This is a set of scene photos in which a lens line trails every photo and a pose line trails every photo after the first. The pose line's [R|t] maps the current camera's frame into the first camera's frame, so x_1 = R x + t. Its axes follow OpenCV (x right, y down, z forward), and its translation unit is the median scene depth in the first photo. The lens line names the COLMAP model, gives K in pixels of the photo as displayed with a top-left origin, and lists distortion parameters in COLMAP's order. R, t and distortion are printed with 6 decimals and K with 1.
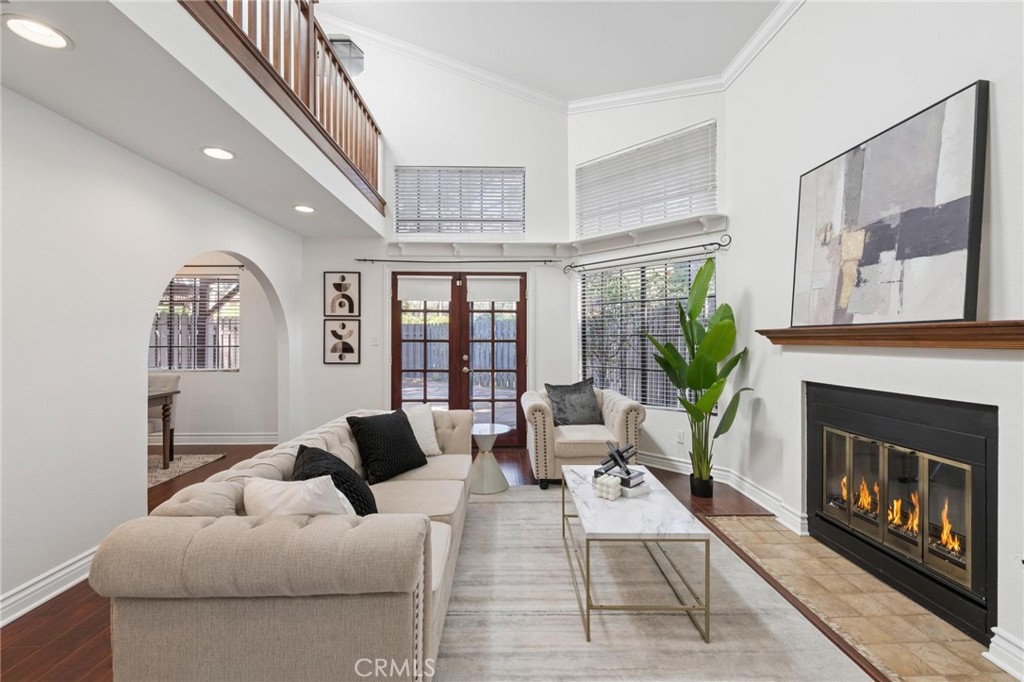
lens RADIAL K [[408.8, 0, 512.9], [0, 408.8, 335.3], [0, 0, 1]] dist [-0.002431, -0.000989]
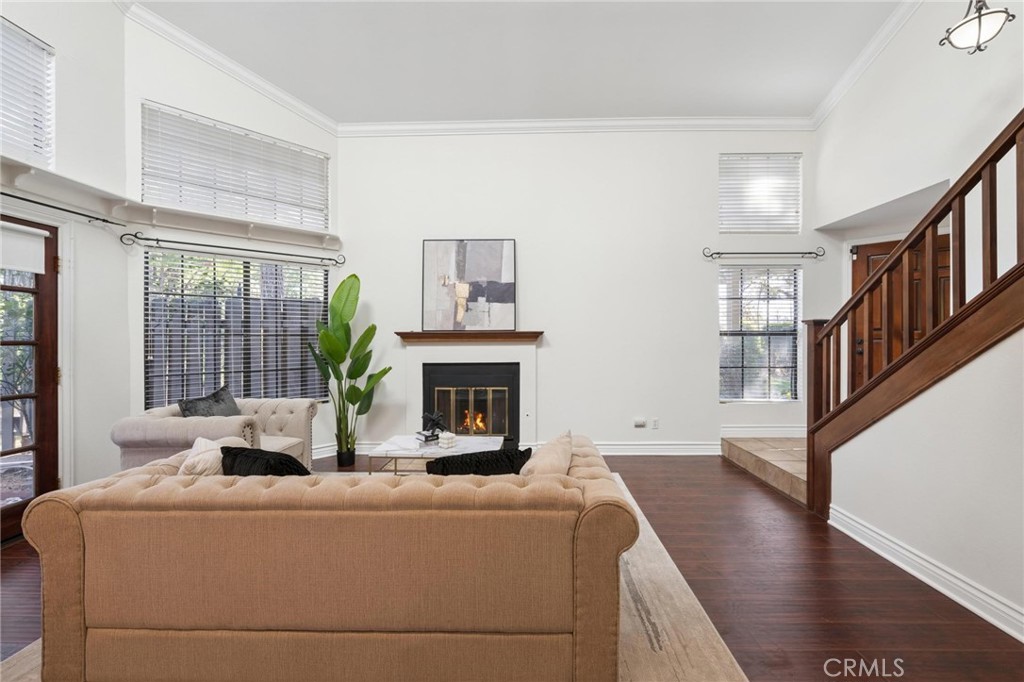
lens RADIAL K [[408.8, 0, 512.1], [0, 408.8, 339.3], [0, 0, 1]] dist [-0.002431, -0.000989]
pose [[0.046777, -0.001565, 0.998904, -1.070319], [-0.003465, 0.999993, 0.001729, 0.010763], [-0.998899, -0.003542, 0.046772, 0.637484]]
